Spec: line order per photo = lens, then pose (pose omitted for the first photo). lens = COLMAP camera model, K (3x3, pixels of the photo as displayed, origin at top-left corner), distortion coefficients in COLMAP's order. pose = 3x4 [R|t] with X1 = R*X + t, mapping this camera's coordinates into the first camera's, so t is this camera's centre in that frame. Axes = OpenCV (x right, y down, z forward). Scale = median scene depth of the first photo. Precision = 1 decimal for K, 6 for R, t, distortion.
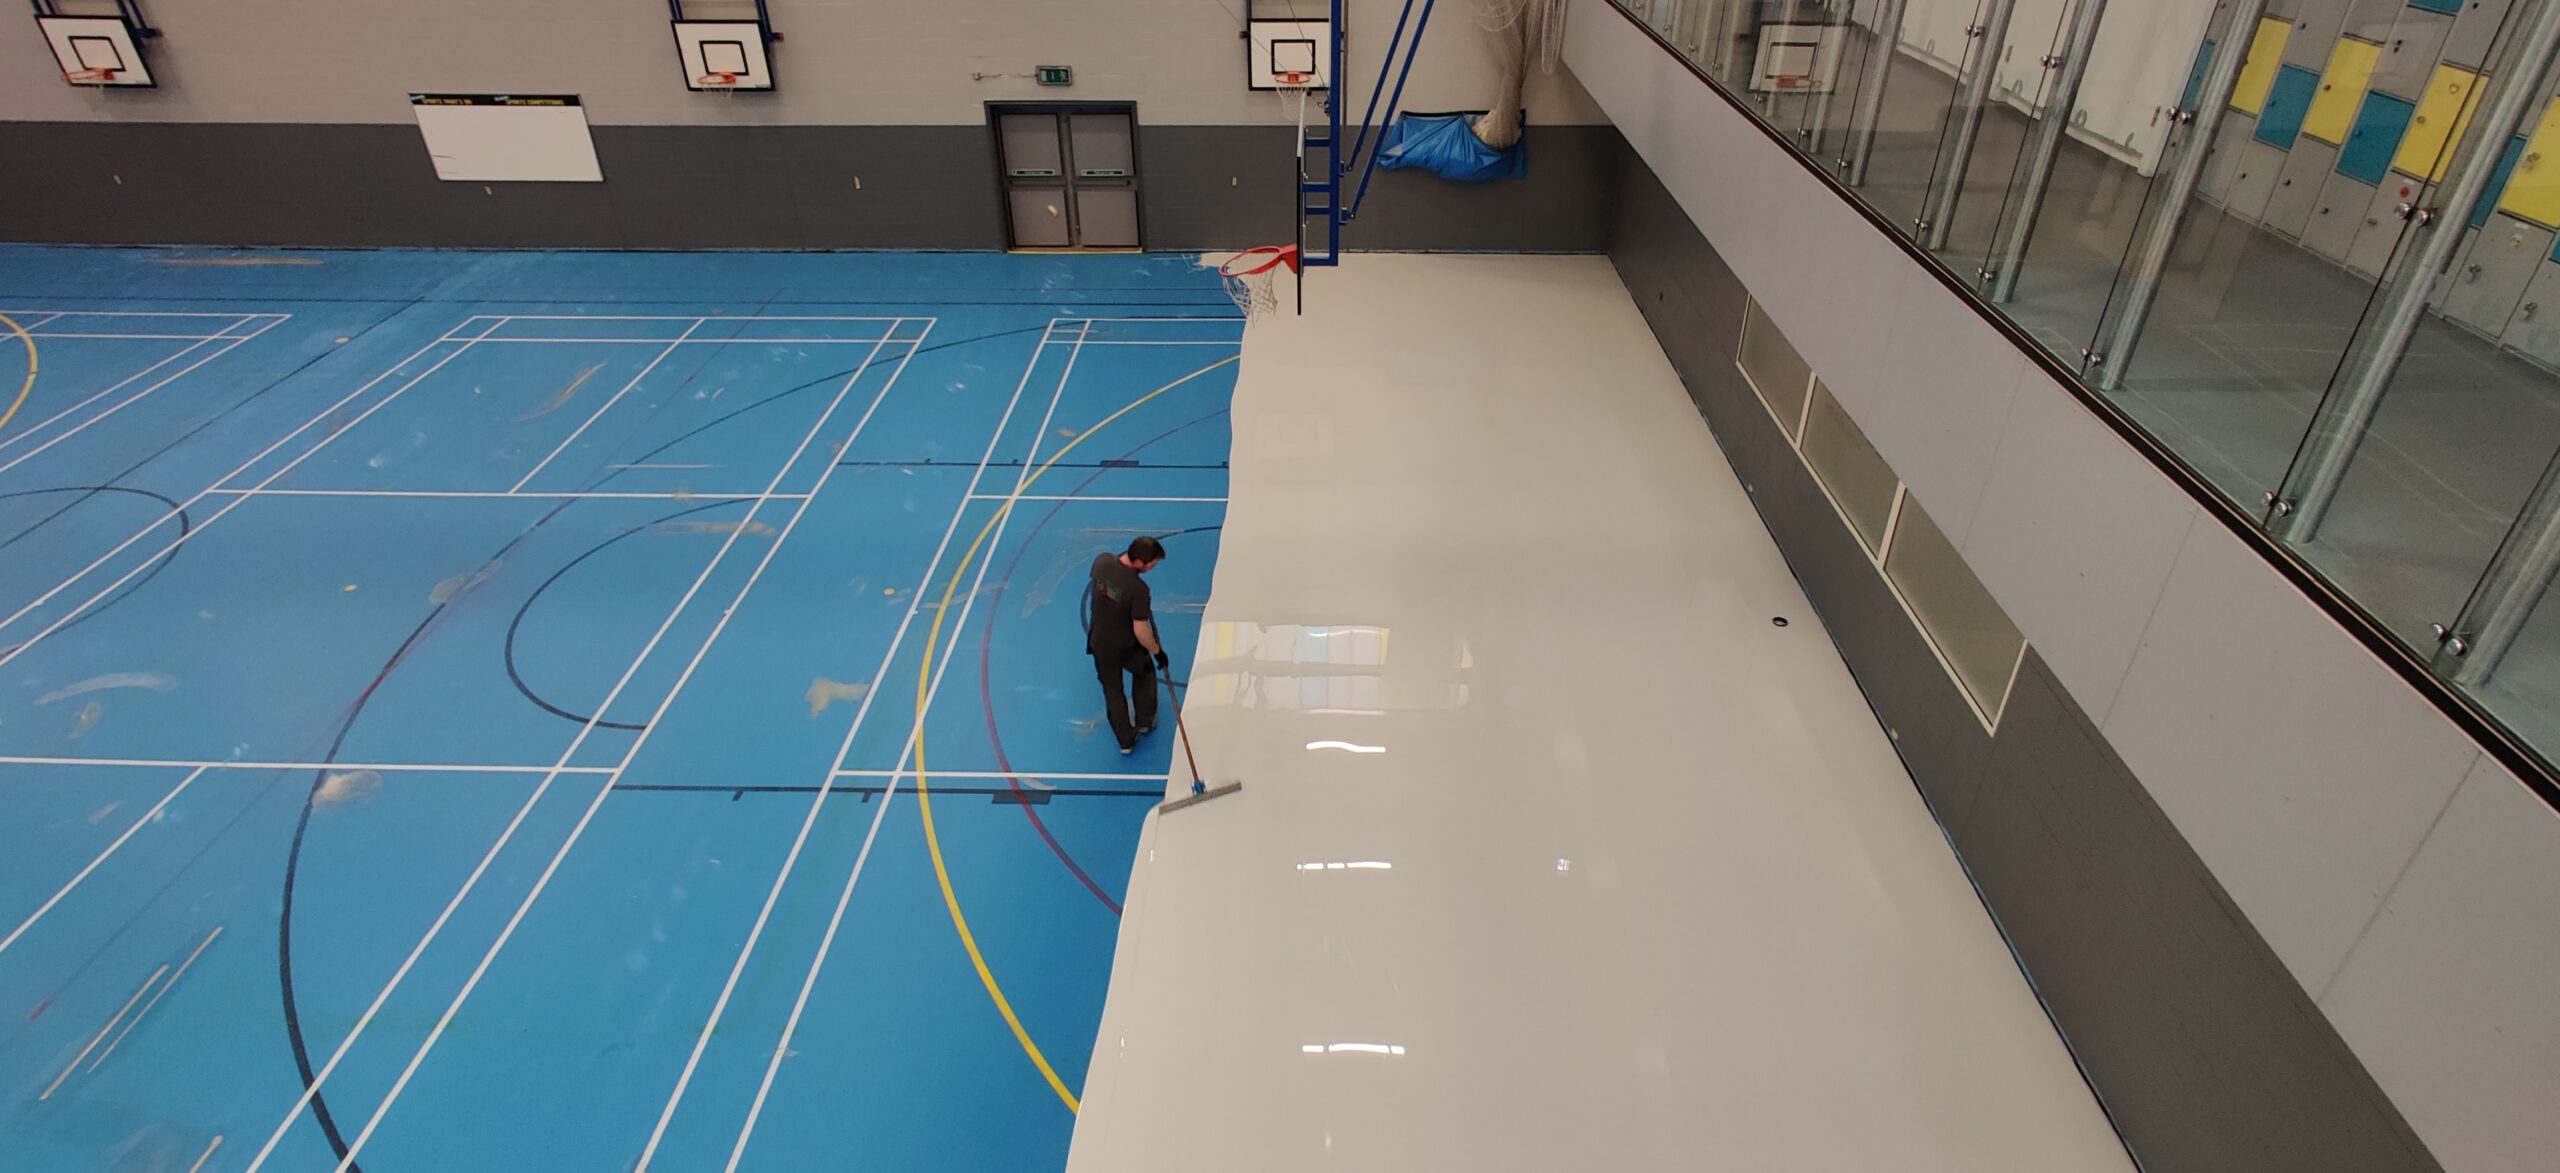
lens RADIAL K [[1277.9, 0, 1283.2], [0, 1277.9, 585.9], [0, 0, 1]] dist [0.018452, 0.000407]
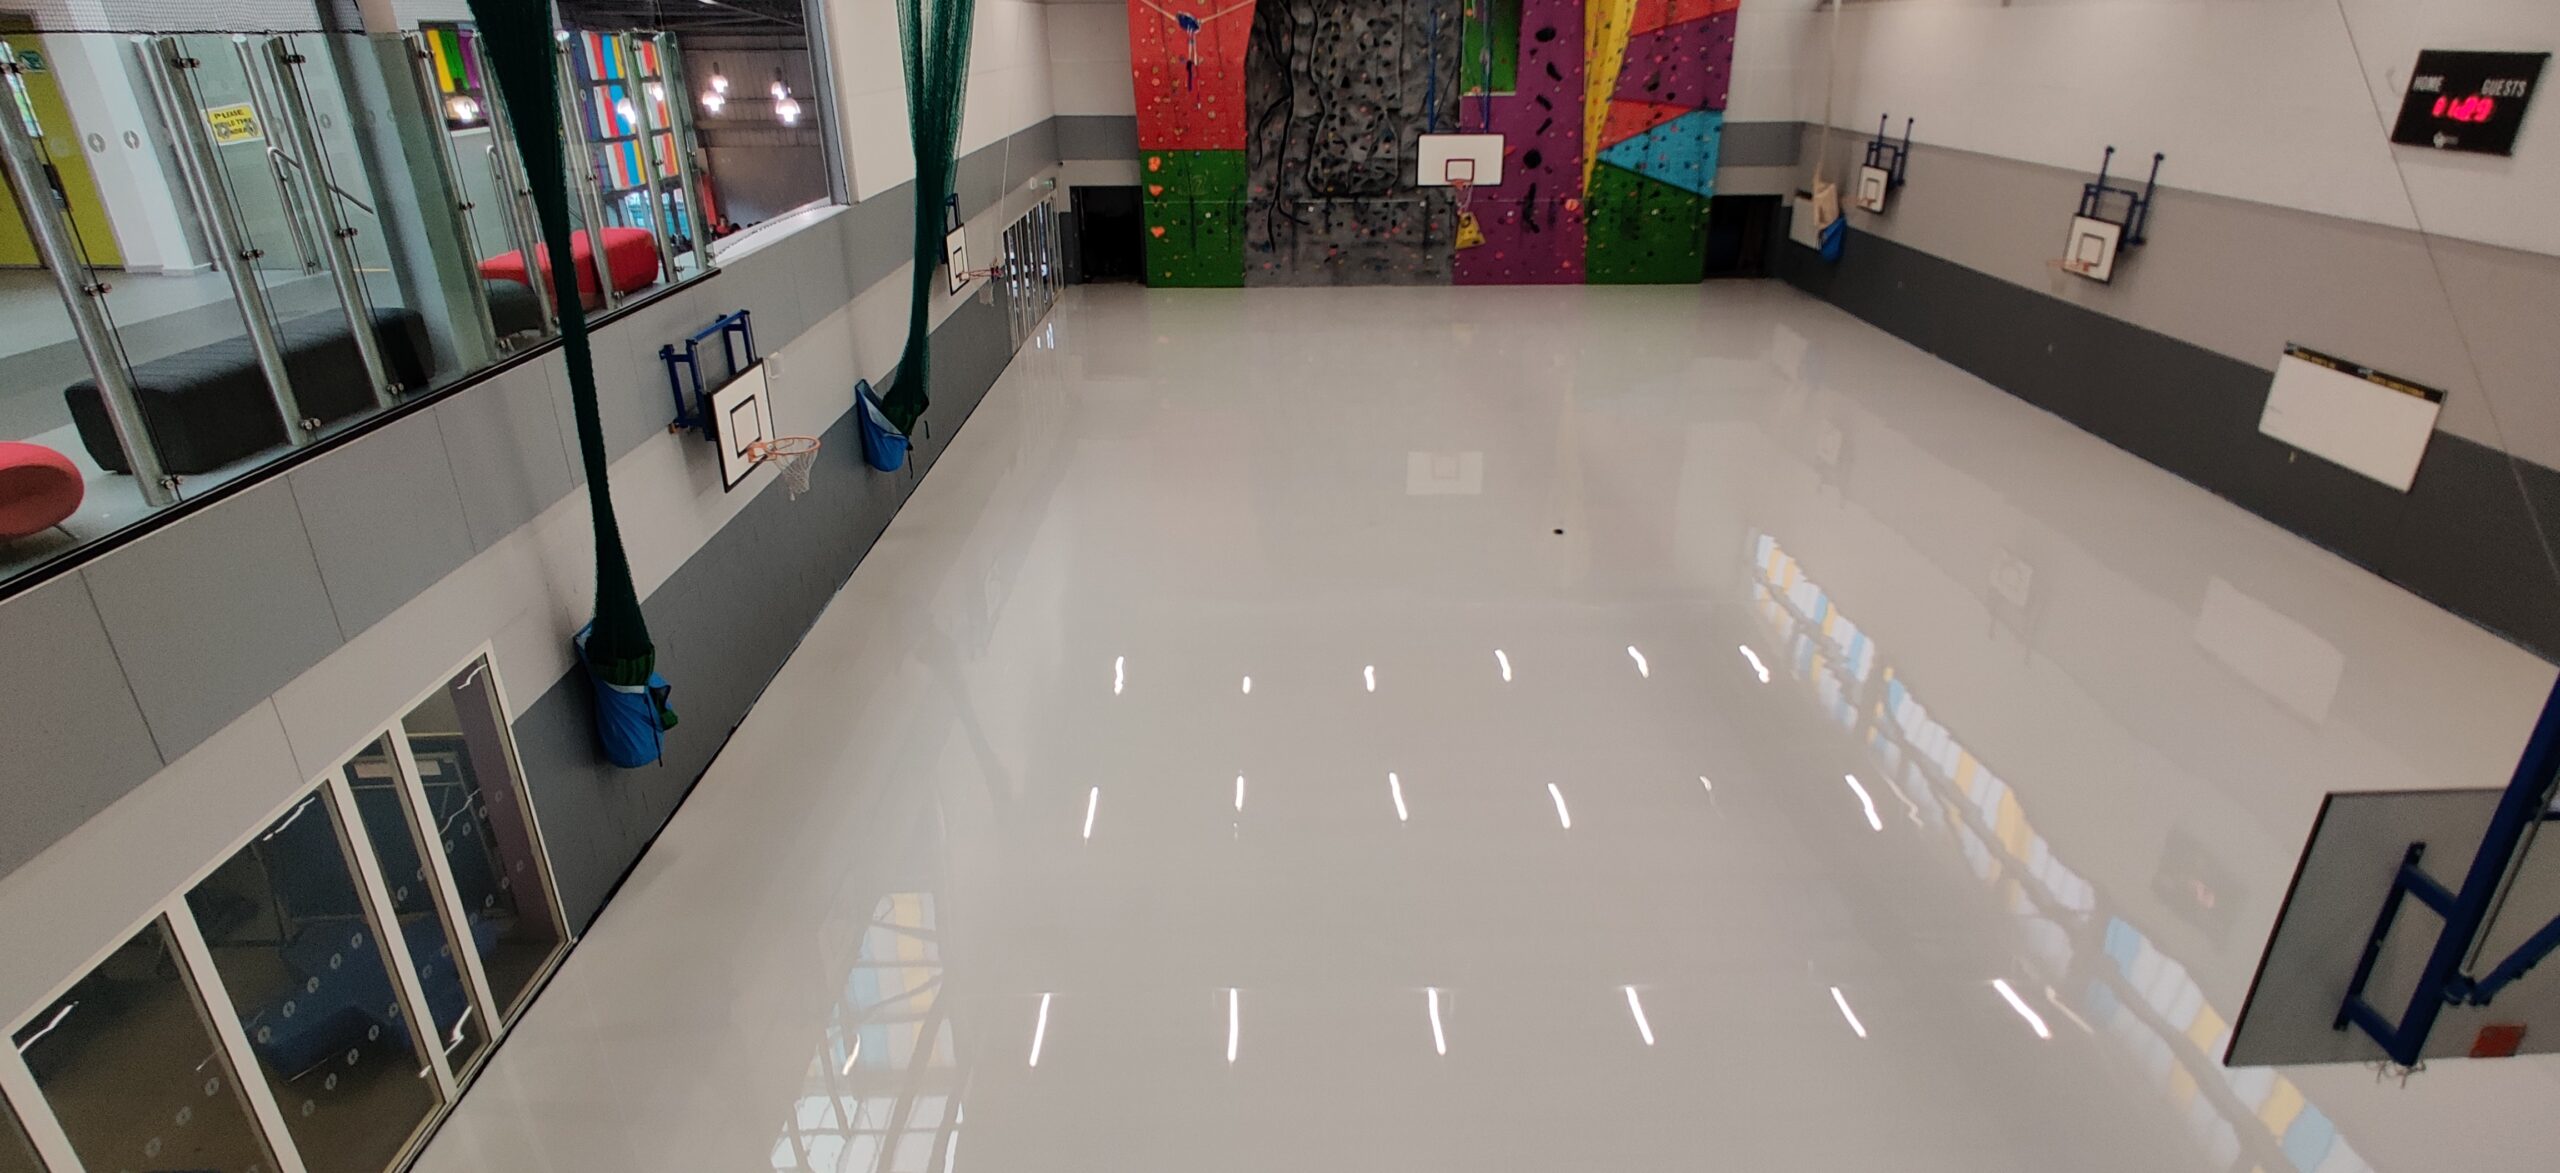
lens RADIAL K [[1277.9, 0, 1286.4], [0, 1277.9, 575.8], [0, 0, 1]] dist [0.018452, 0.000407]
pose [[0.031679, 0.407361, -0.912718, 0.202647], [-0.534567, 0.778499, 0.328903, -0.173918], [0.844532, 0.477489, 0.242424, 0.258066]]
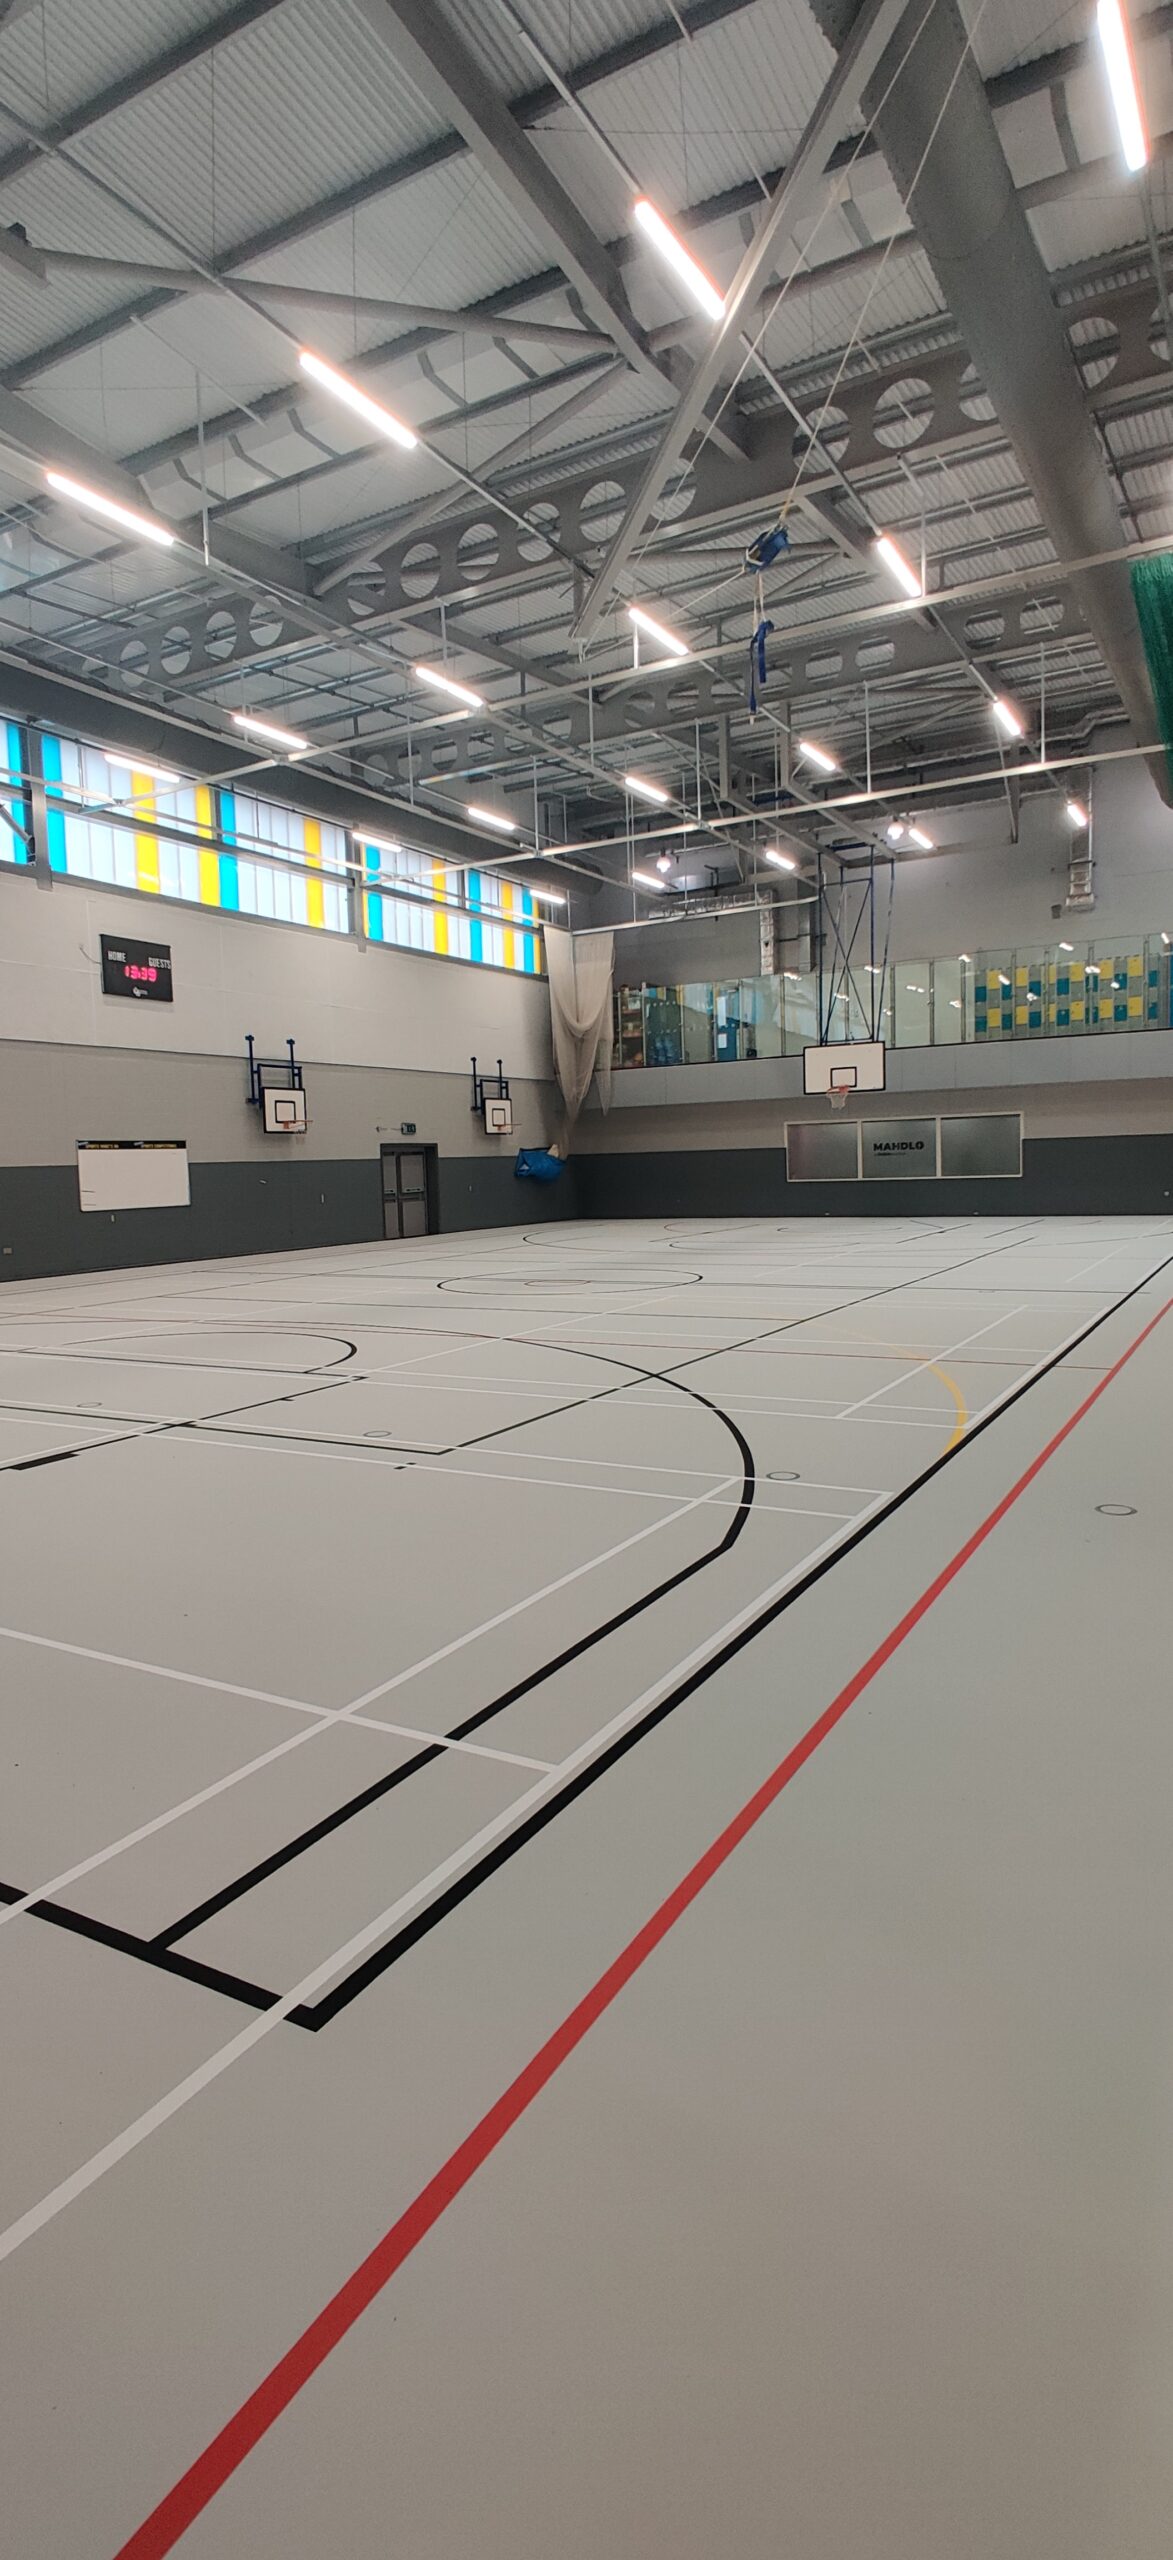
lens RADIAL K [[1277.9, 0, 590.5], [0, 1277.9, 1283.5], [0, 0, 1]] dist [0.018452, 0.000407]
pose [[0.496499, -0.095308, 0.862789, -1.473433], [0.478071, 0.859648, -0.180149, 0.174278], [-0.724525, 0.501918, 0.472378, 0.159554]]
